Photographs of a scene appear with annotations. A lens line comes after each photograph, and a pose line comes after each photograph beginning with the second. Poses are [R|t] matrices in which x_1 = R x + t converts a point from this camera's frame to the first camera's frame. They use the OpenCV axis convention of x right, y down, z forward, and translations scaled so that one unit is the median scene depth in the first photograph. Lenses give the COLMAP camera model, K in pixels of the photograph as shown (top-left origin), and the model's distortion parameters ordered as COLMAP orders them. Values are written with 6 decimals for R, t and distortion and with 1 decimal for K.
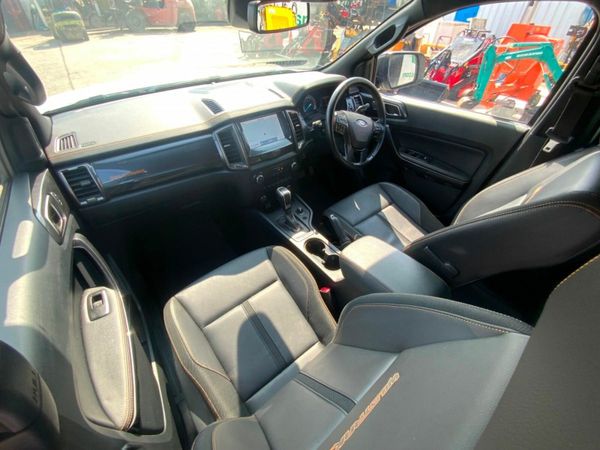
lens RADIAL K [[244.7, 0, 299.3], [0, 244.7, 223.7], [0, 0, 1]] dist [0.021426, -0.017478]
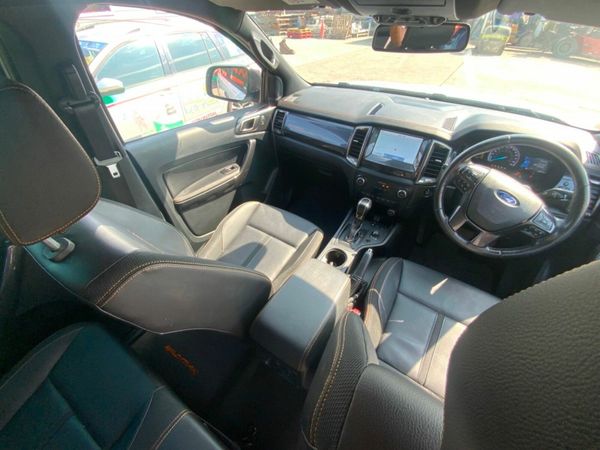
lens RADIAL K [[244.7, 0, 299.3], [0, 244.7, 223.7], [0, 0, 1]] dist [0.021426, -0.017478]
pose [[0.313107, 0.615668, -0.723129, 0.620599], [-0.644893, 0.696787, 0.314008, -0.208834], [0.697192, 0.368023, 0.615210, 0.211715]]
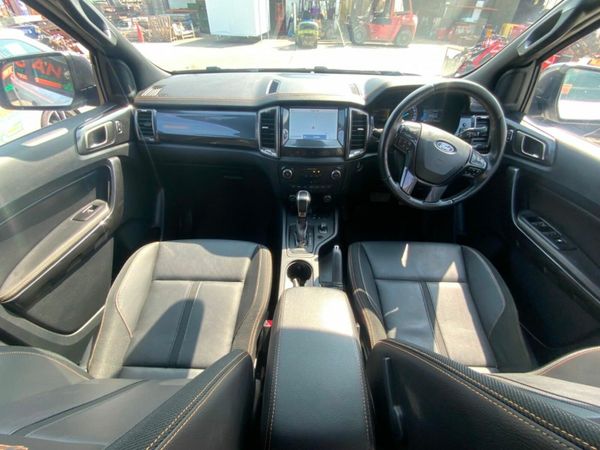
lens RADIAL K [[244.7, 0, 299.3], [0, 244.7, 223.7], [0, 0, 1]] dist [0.021426, -0.017478]
pose [[0.767550, 0.410457, -0.492333, 0.370454], [-0.434091, 0.897995, 0.071905, -0.098442], [0.471626, 0.158527, 0.867432, 0.266002]]
